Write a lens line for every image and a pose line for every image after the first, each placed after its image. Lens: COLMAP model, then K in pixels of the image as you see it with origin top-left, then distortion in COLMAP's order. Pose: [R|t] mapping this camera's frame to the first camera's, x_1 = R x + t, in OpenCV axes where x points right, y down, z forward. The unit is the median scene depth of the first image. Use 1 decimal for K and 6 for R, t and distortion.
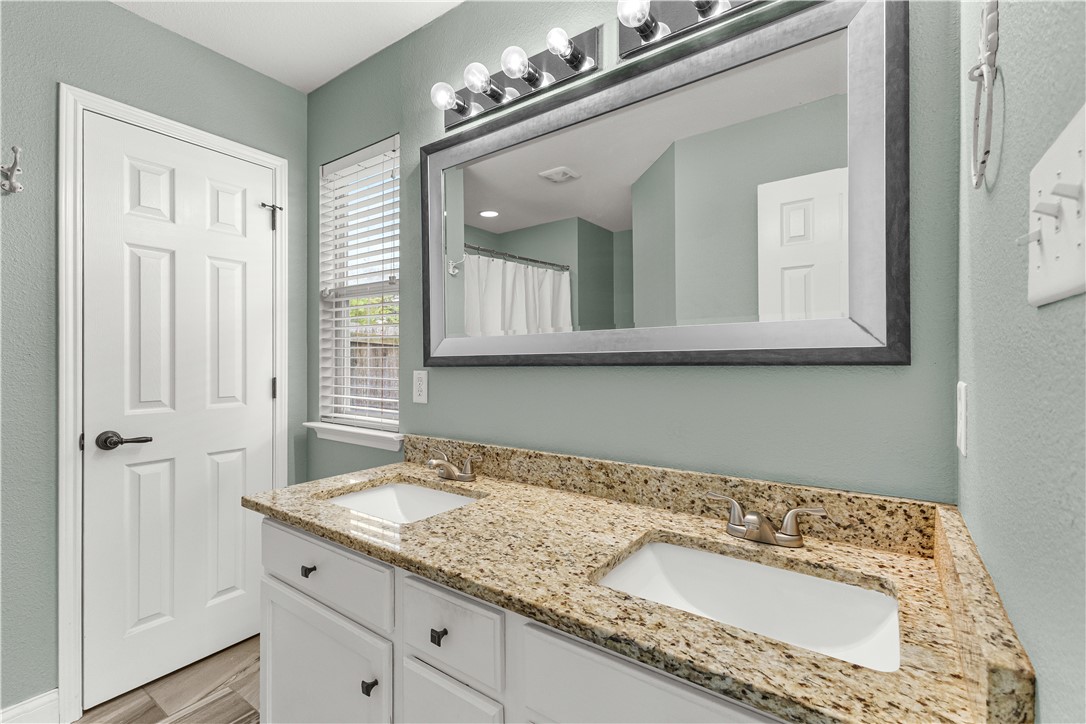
lens RADIAL K [[476.9, 0, 545.5], [0, 476.9, 363.1], [0, 0, 1]] dist [0.003745, 0.000625]
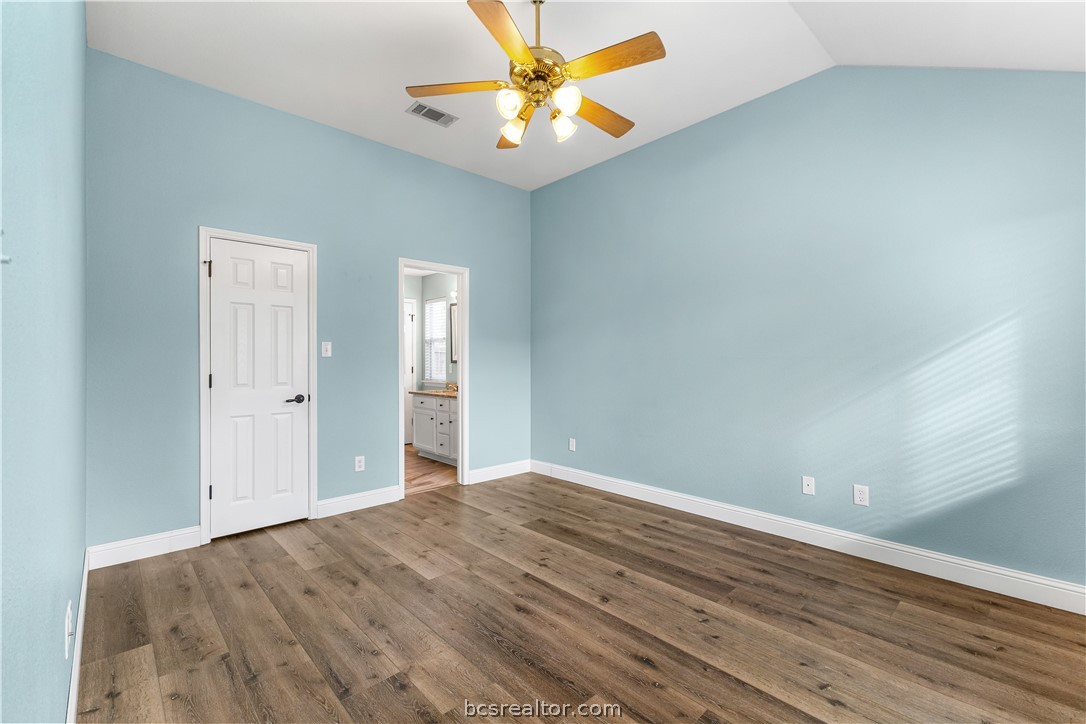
lens RADIAL K [[476.9, 0, 545.5], [0, 476.9, 363.1], [0, 0, 1]] dist [0.003745, 0.000625]
pose [[0.977894, -0.002830, -0.209083, 1.206356], [0.001989, 0.999989, -0.004231, 0.028125], [0.209092, 0.003722, 0.977889, -2.403777]]
